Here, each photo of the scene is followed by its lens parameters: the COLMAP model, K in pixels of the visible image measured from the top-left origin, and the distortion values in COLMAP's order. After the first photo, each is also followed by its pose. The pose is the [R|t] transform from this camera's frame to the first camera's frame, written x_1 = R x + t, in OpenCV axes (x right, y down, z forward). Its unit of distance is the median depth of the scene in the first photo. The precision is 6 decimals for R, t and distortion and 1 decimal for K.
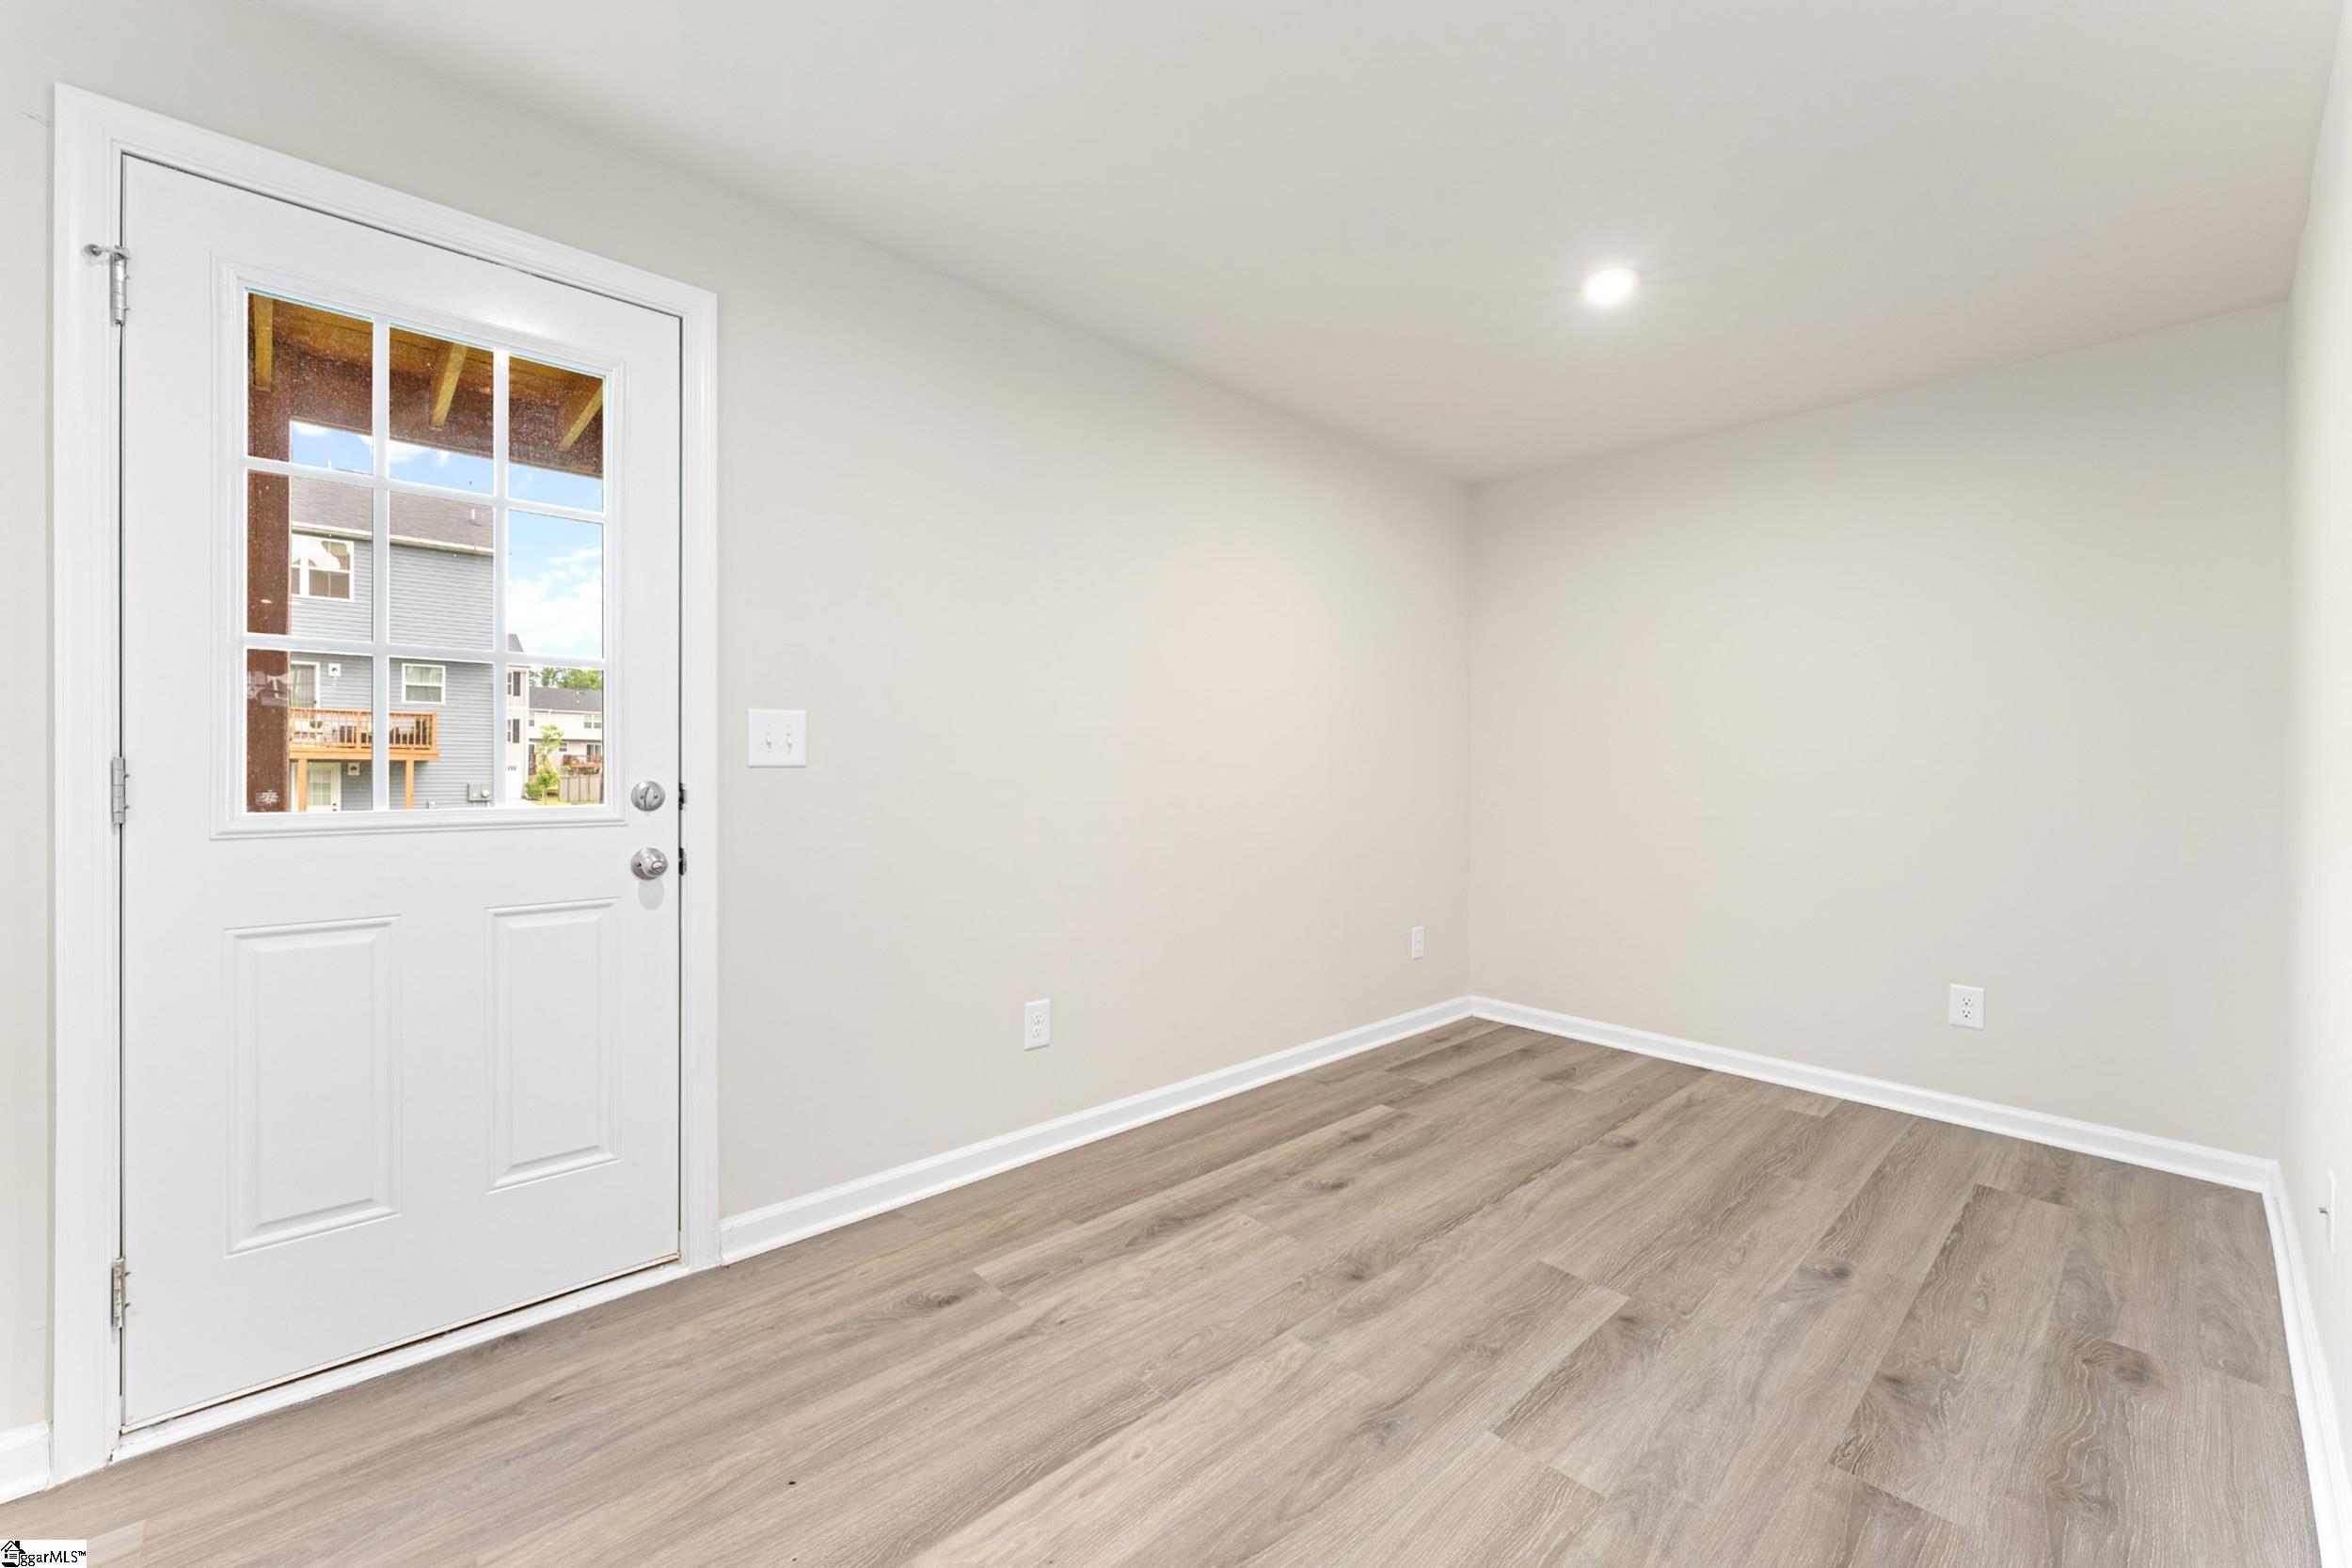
lens RADIAL K [[942.3, 0, 1174.9], [0, 942.3, 786.9], [0, 0, 1]] dist [0.000138, 0.000366]
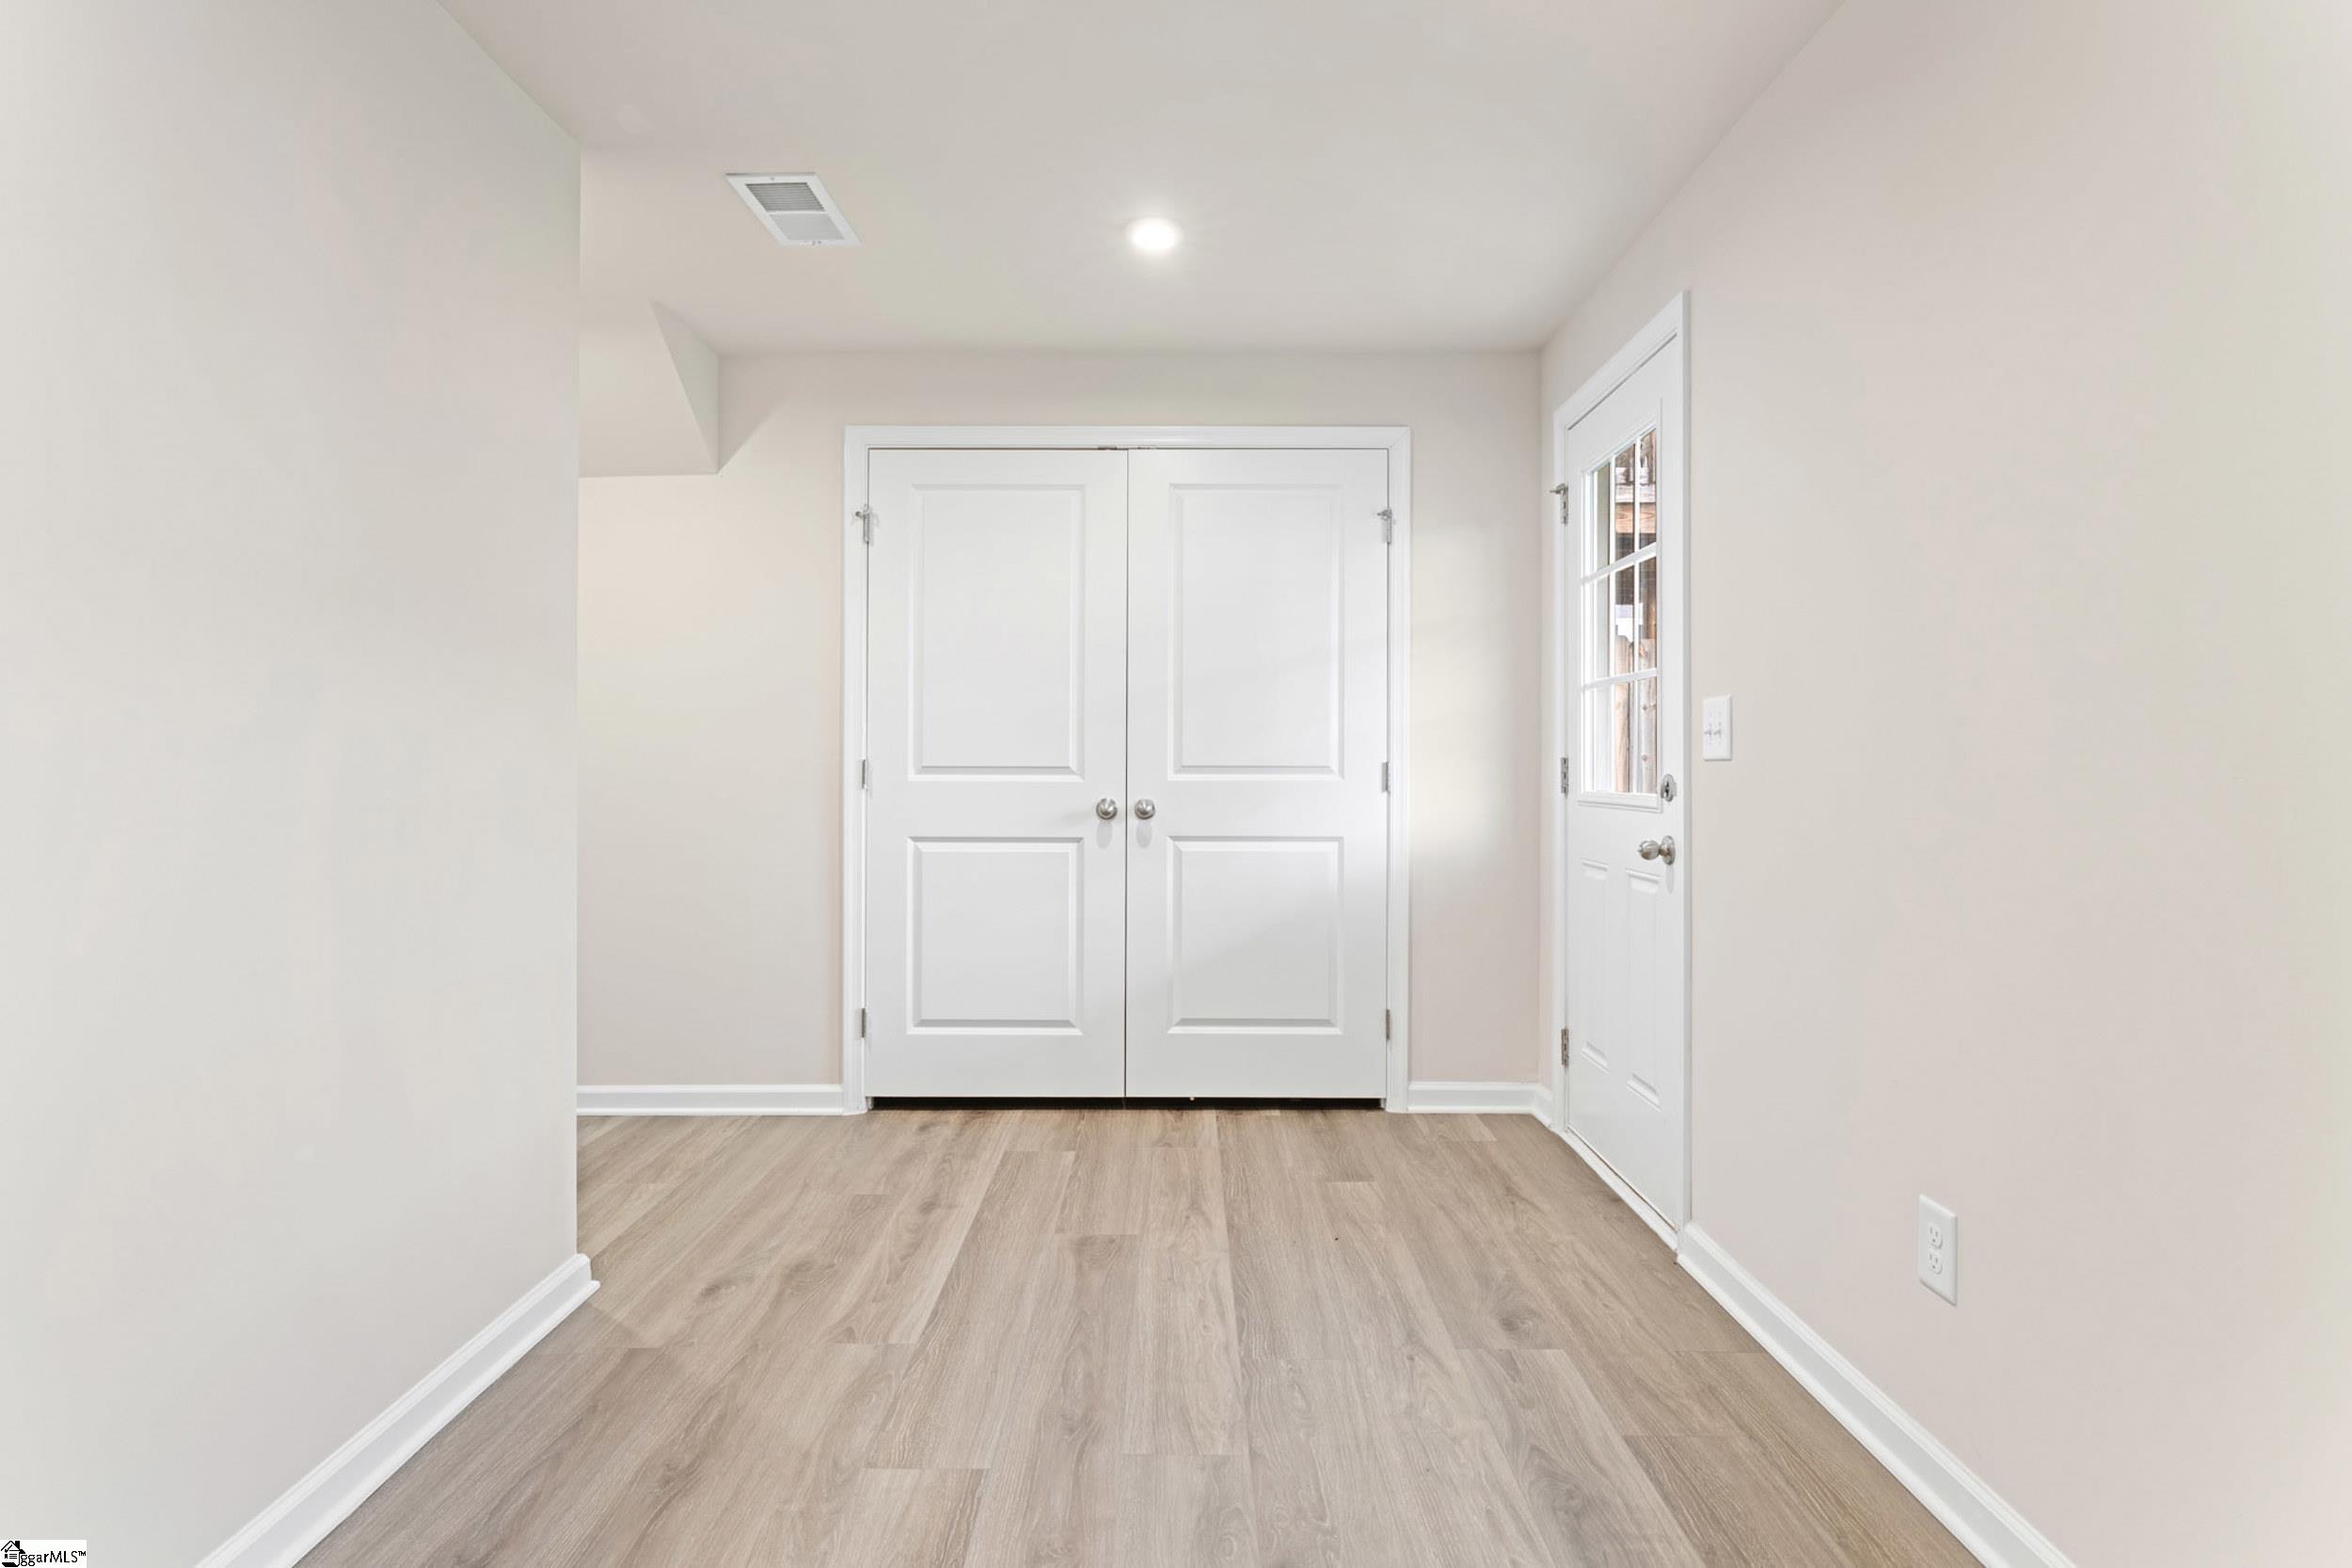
lens RADIAL K [[1263.0, 0, 1182.2], [0, 1263.0, 764.1], [0, 0, 1]] dist [0.001147, -0.000001]
pose [[-0.688208, -0.005825, -0.725490, 1.024278], [-0.018767, 0.999776, 0.009775, -0.025674], [0.725270, 0.020342, -0.688164, 1.831941]]
